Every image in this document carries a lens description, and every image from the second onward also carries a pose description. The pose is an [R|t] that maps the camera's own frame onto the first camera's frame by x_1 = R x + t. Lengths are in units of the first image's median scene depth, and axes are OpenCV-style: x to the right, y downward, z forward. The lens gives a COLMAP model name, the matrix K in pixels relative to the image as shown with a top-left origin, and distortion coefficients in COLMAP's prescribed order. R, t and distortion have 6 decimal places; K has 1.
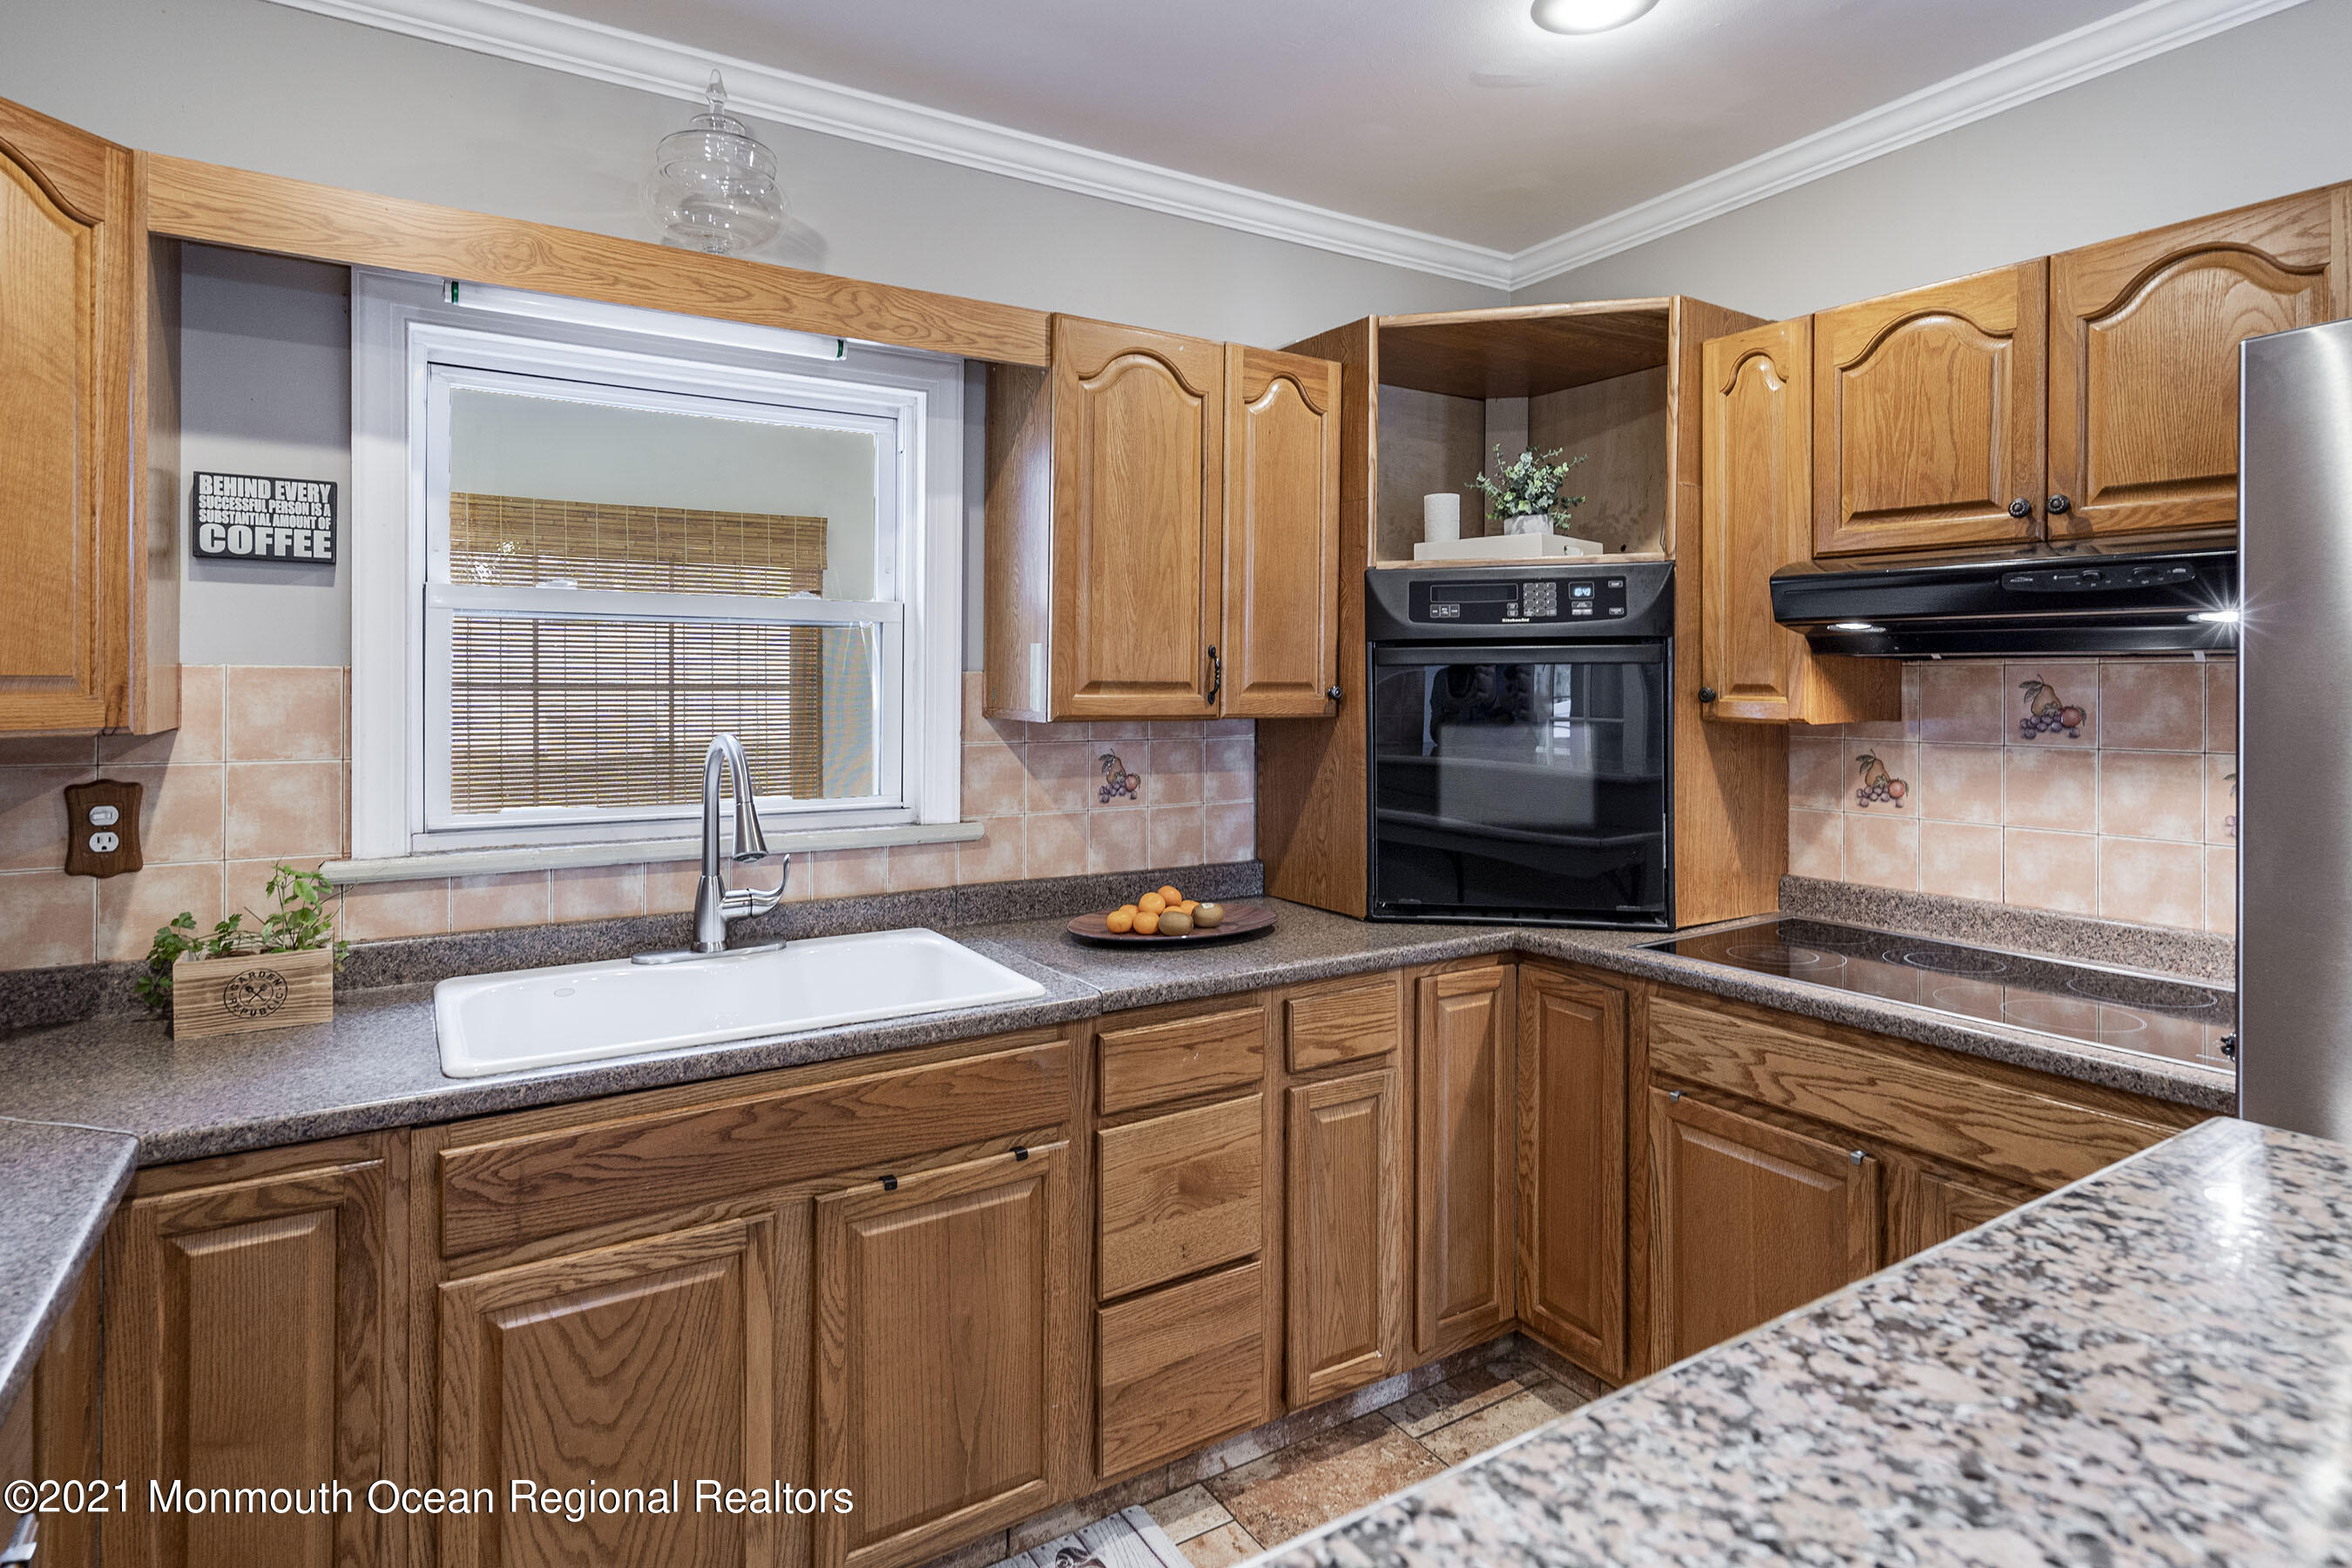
lens RADIAL K [[1246.6, 0, 1177.5], [0, 1246.6, 685.7], [0, 0, 1]] dist [-0.000375, -0.000772]
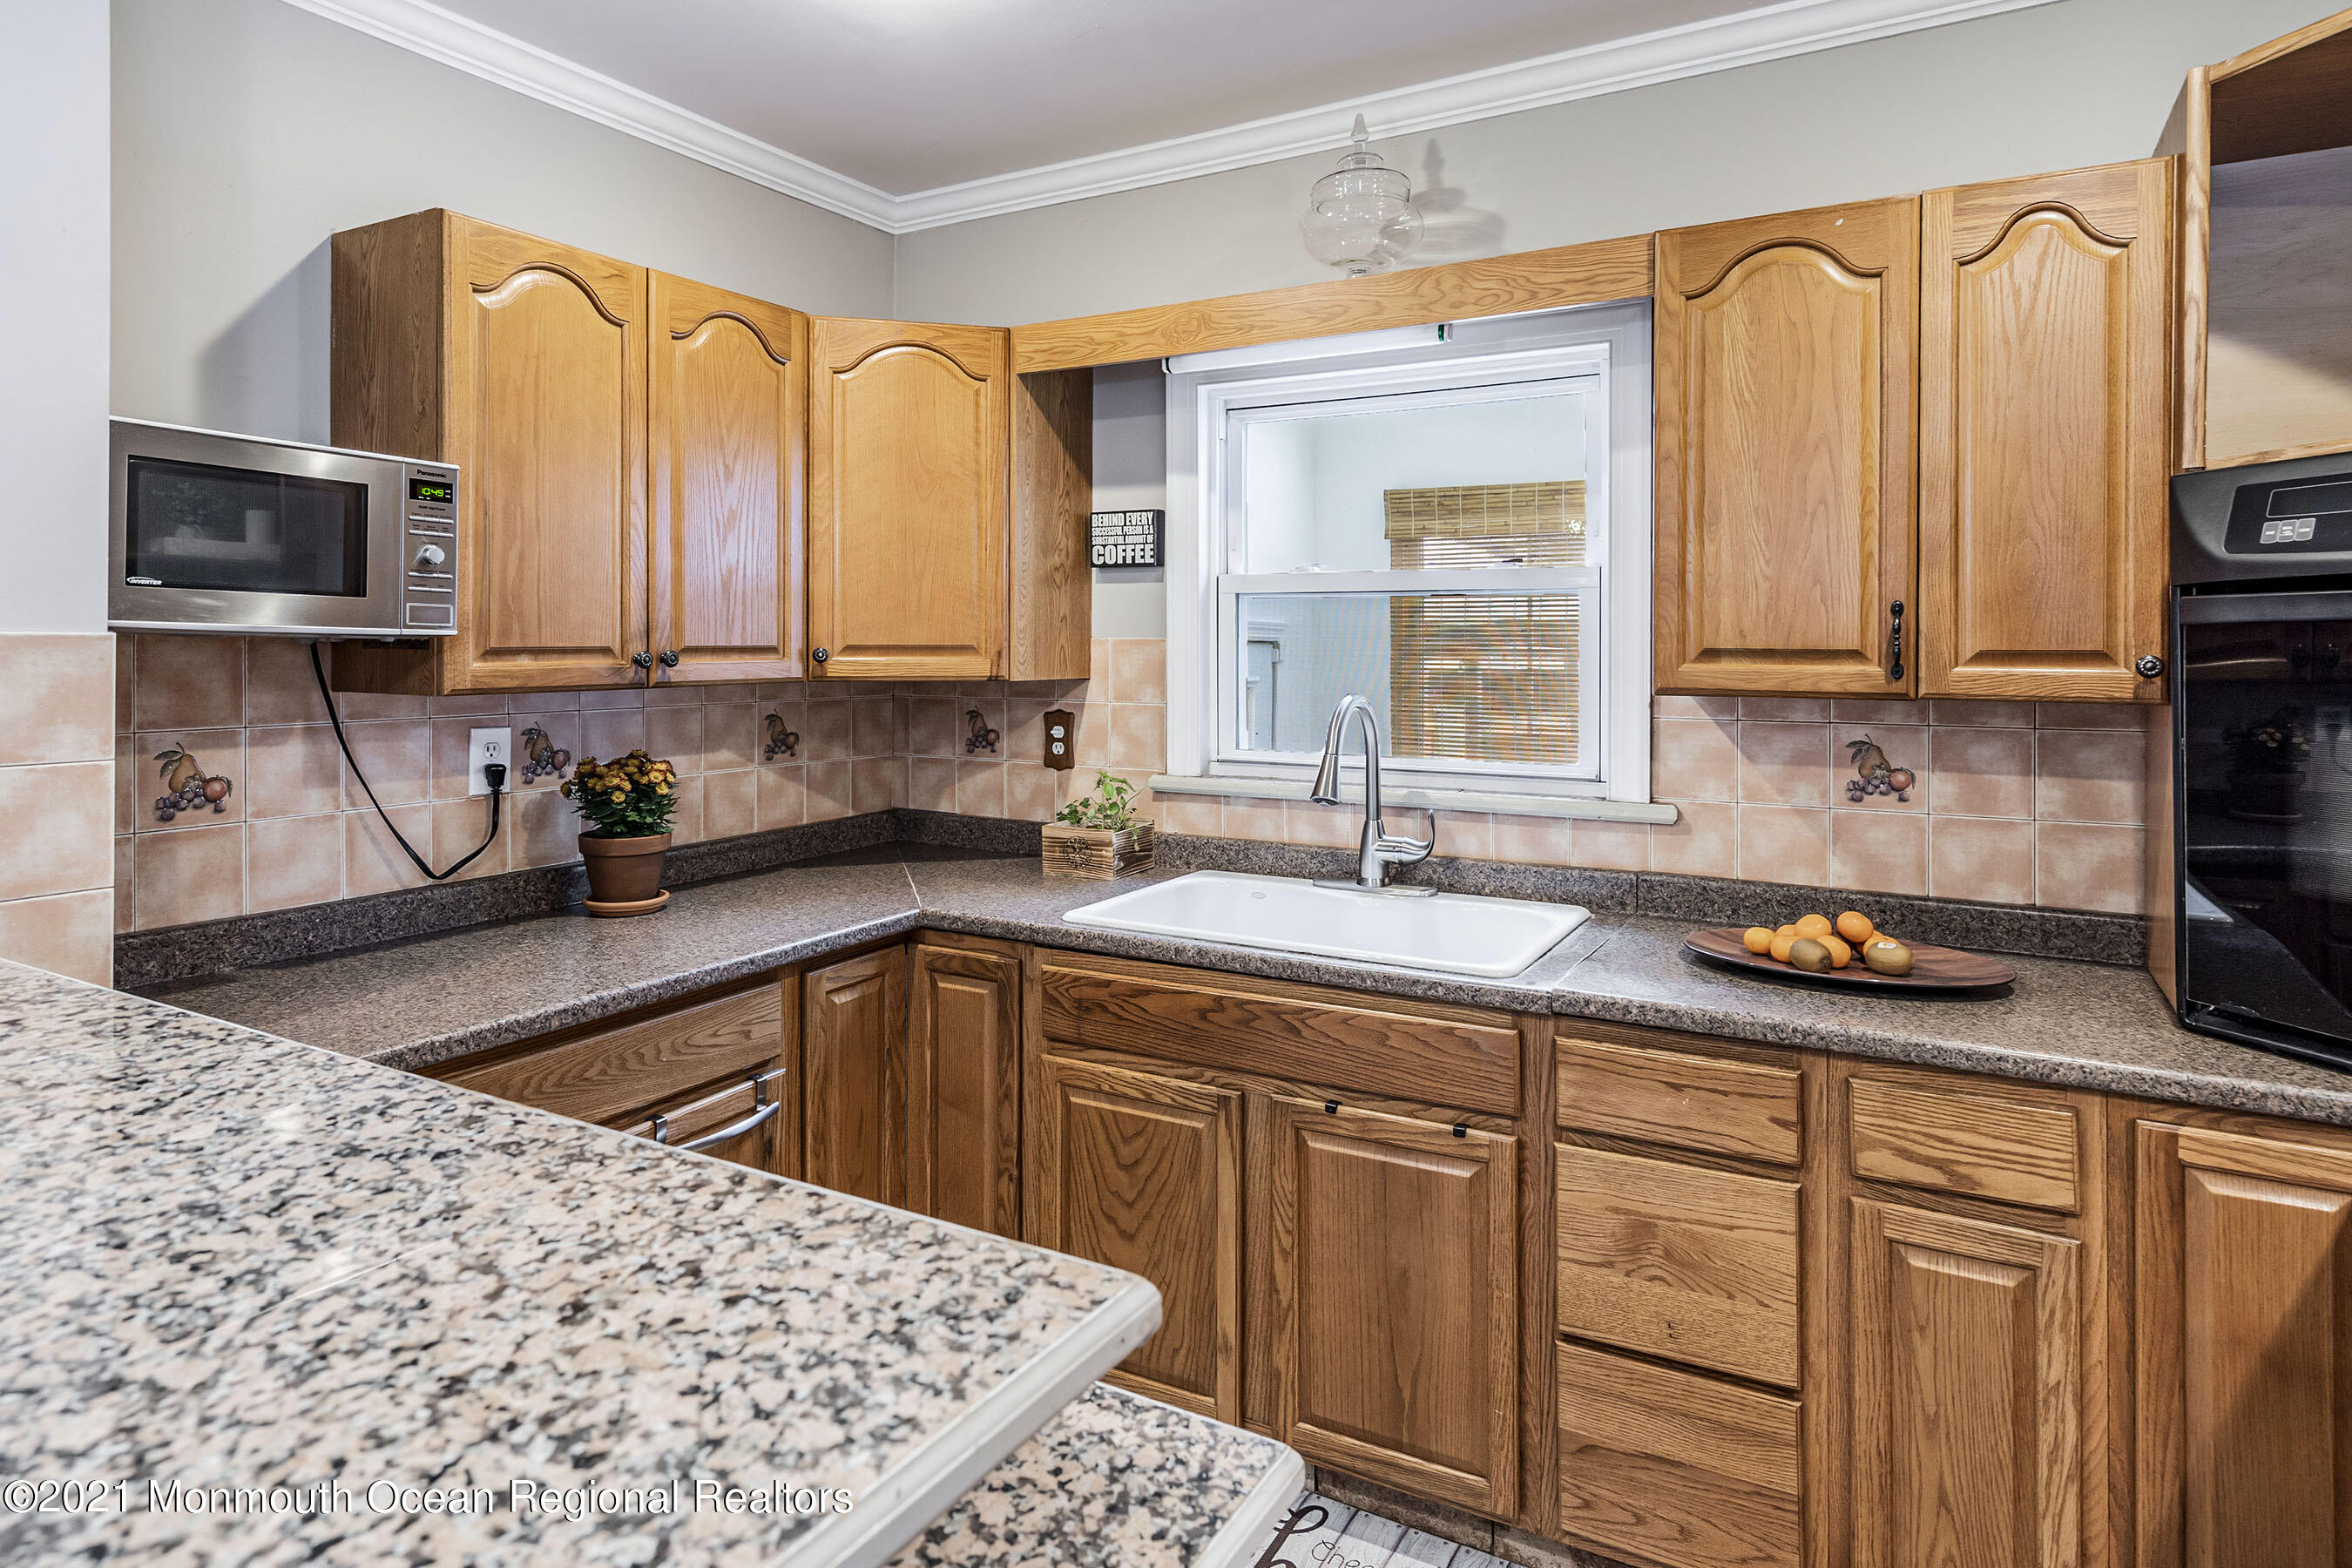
lens RADIAL K [[1336.5, 0, 1177.3], [0, 1336.5, 647.9], [0, 0, 1]] dist [0.003096, 0.001711]
pose [[0.466961, 0.000192, -0.884278, 0.639469], [-0.002727, 0.999996, -0.001223, -0.002250], [0.884274, 0.002983, 0.466960, 0.283357]]
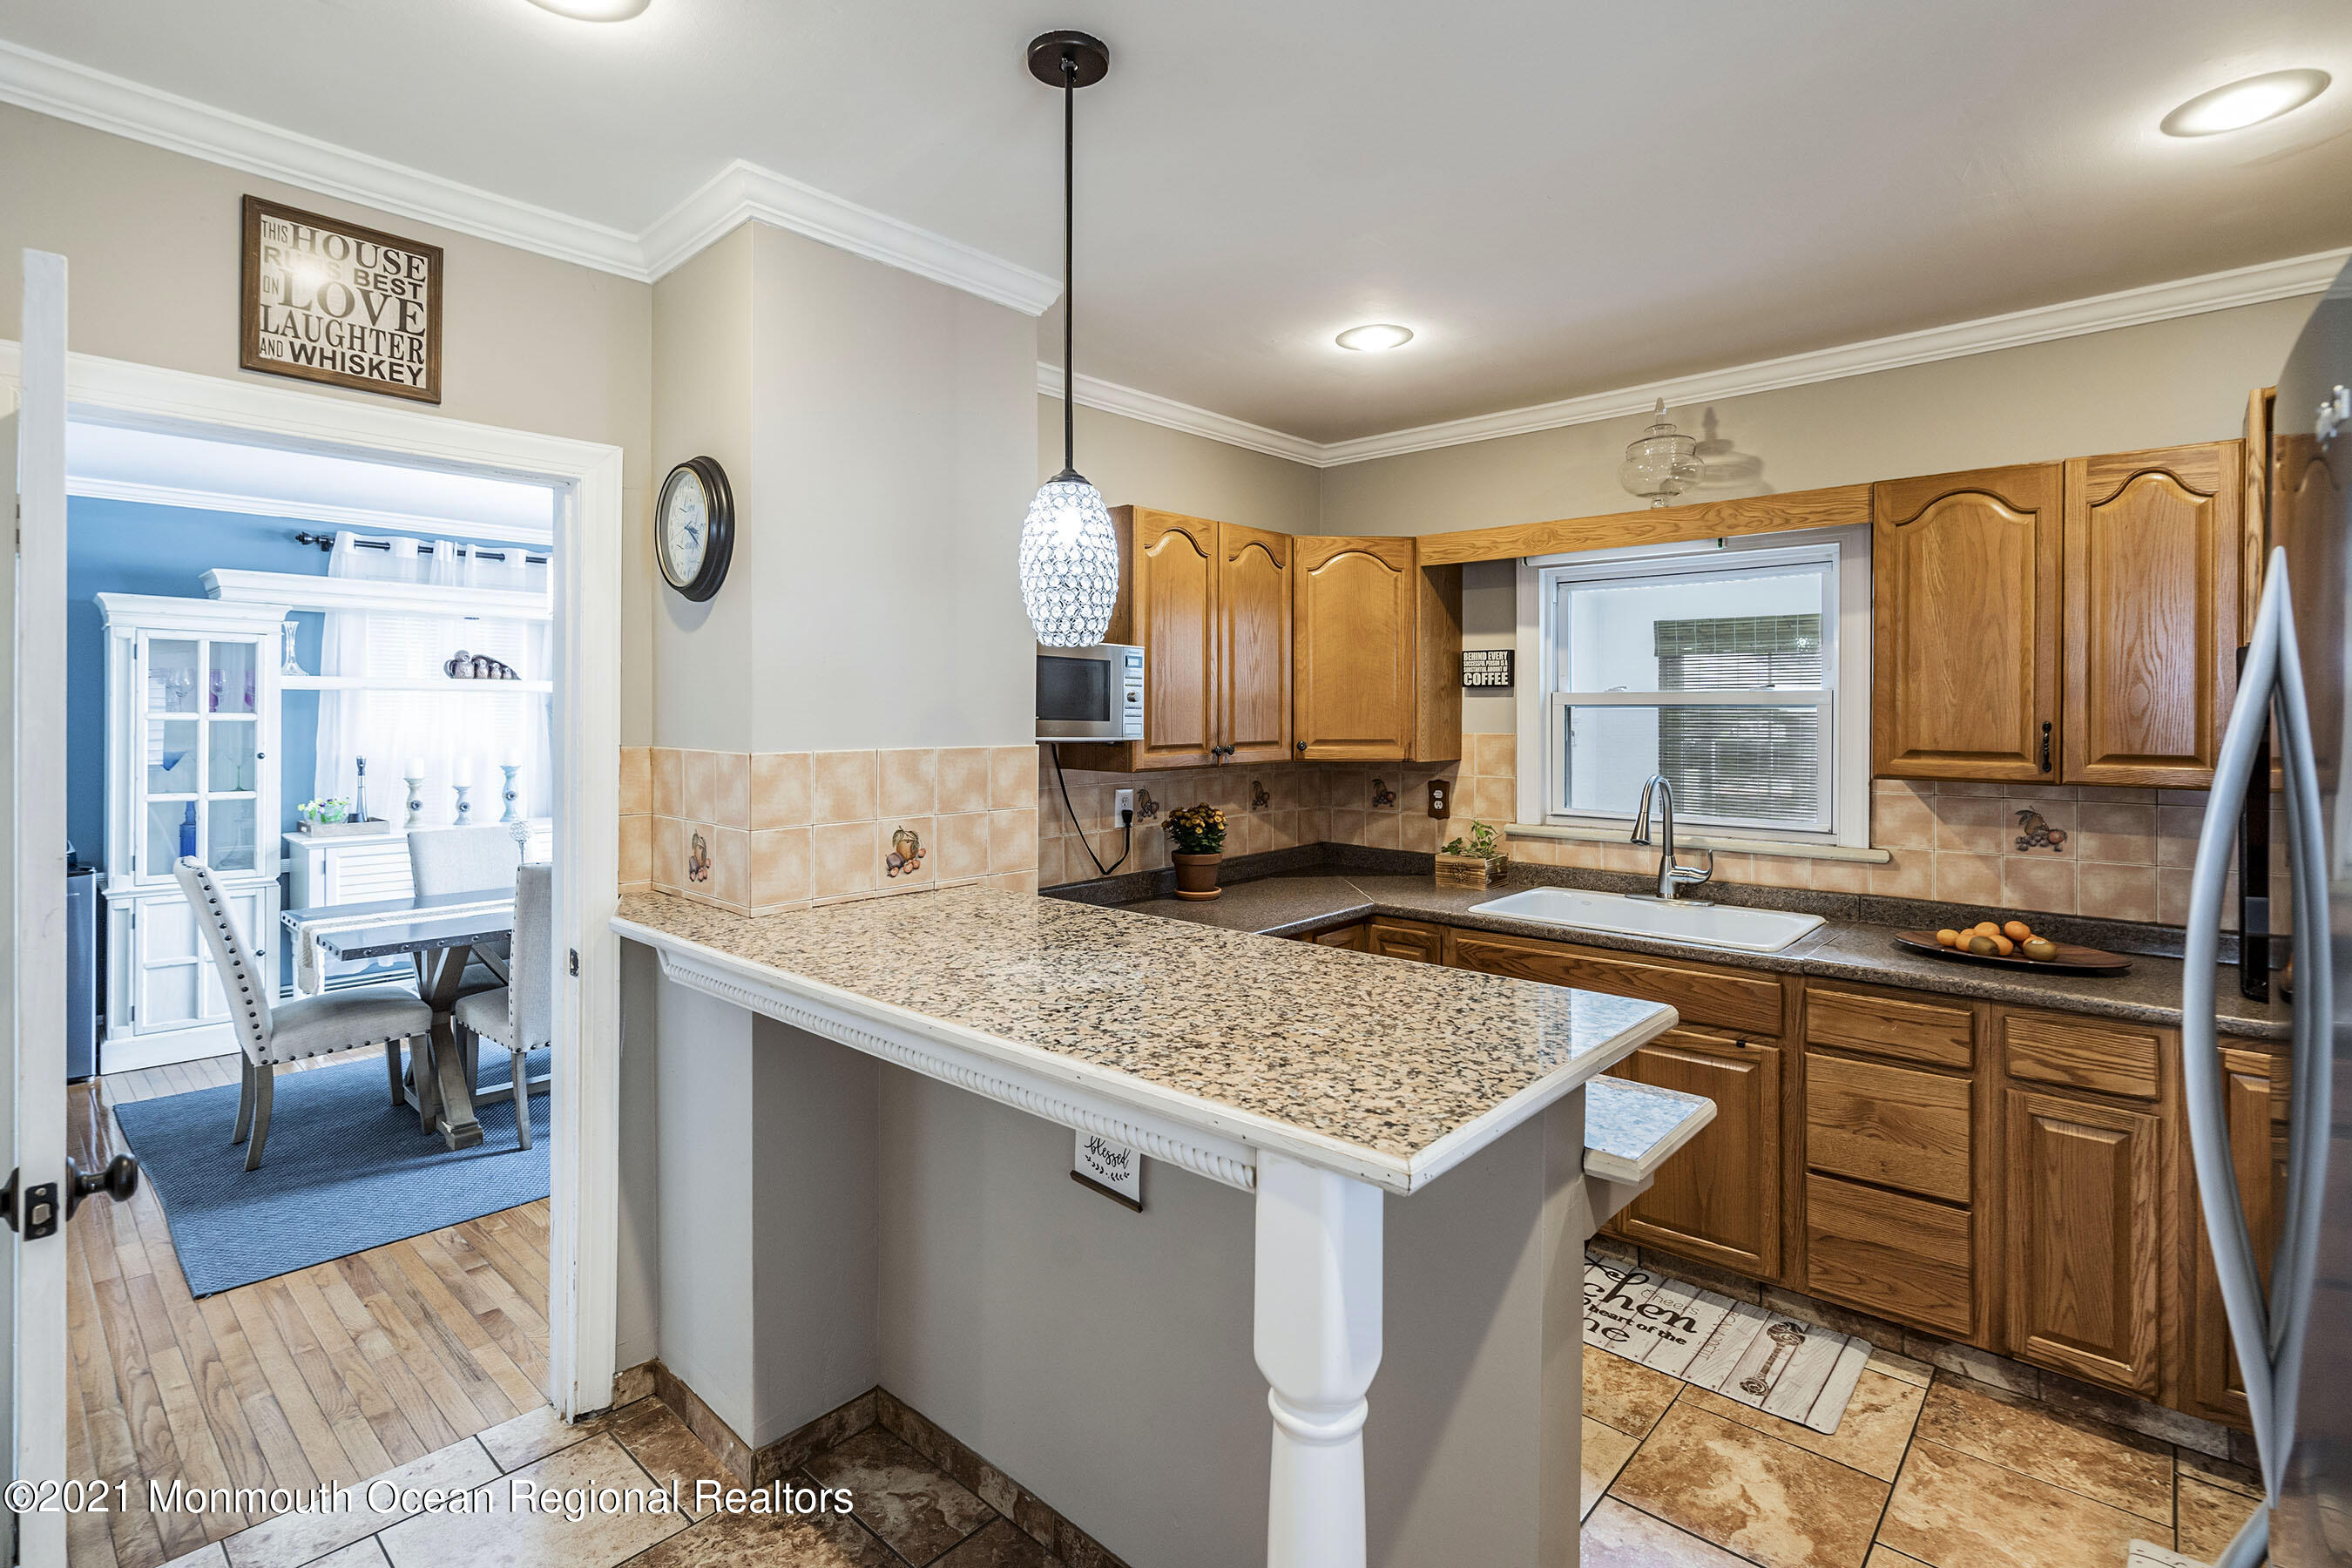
lens RADIAL K [[1117.6, 0, 1163.8], [0, 1117.6, 720.9], [0, 0, 1]] dist [-0.001979, 0.000757]
pose [[0.262660, 0.005142, -0.964875, 0.976678], [-0.001277, 0.999987, 0.004982, -0.044207], [0.964888, -0.000076, 0.262663, -0.091803]]
